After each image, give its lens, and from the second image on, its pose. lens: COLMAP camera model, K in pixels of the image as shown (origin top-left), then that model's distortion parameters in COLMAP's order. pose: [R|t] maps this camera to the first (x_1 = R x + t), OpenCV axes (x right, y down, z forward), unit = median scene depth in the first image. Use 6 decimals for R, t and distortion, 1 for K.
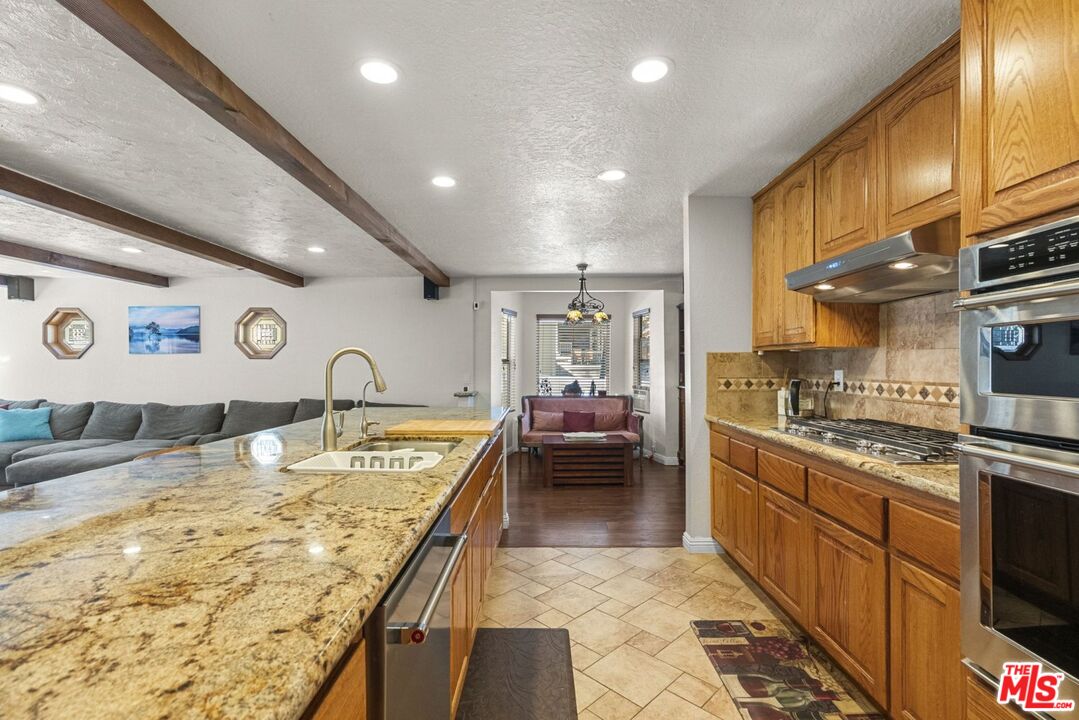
lens RADIAL K [[482.1, 0, 537.5], [0, 482.1, 384.2], [0, 0, 1]] dist [-0.002239, 0.000320]
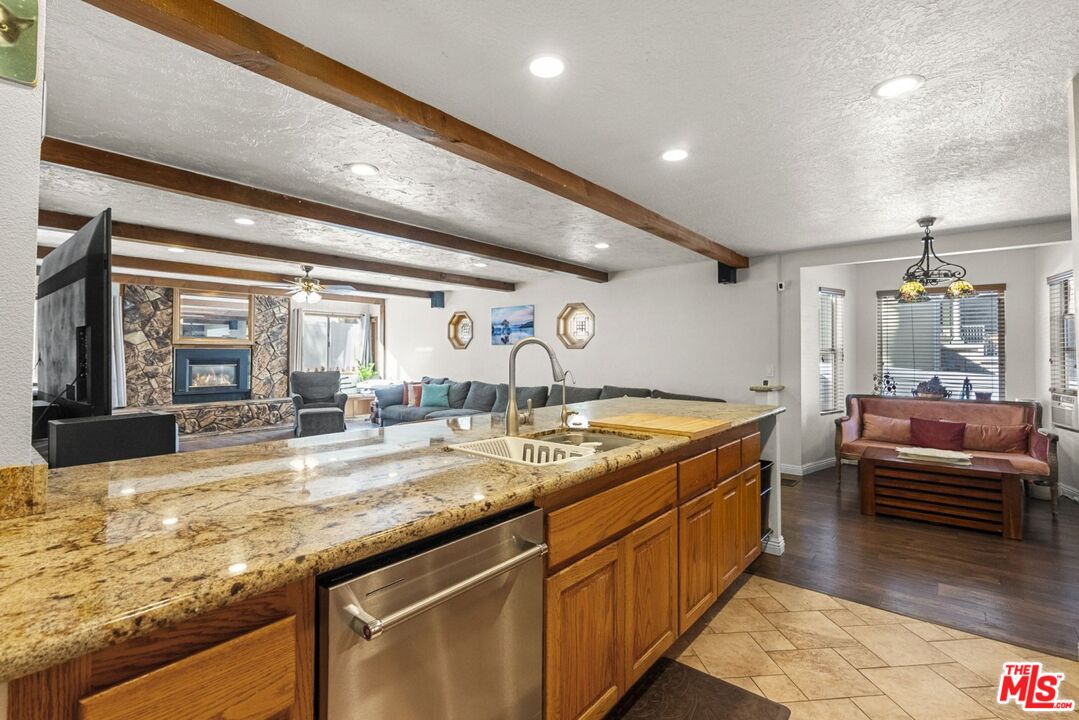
lens RADIAL K [[492.4, 0, 545.7], [0, 492.4, 359.1], [0, 0, 1]] dist [-0.003668, 0.000905]
pose [[0.786596, 0.010877, -0.617372, 0.087400], [-0.029816, 0.999348, -0.020382, -0.002830], [0.616748, 0.034440, 0.786407, 0.056693]]
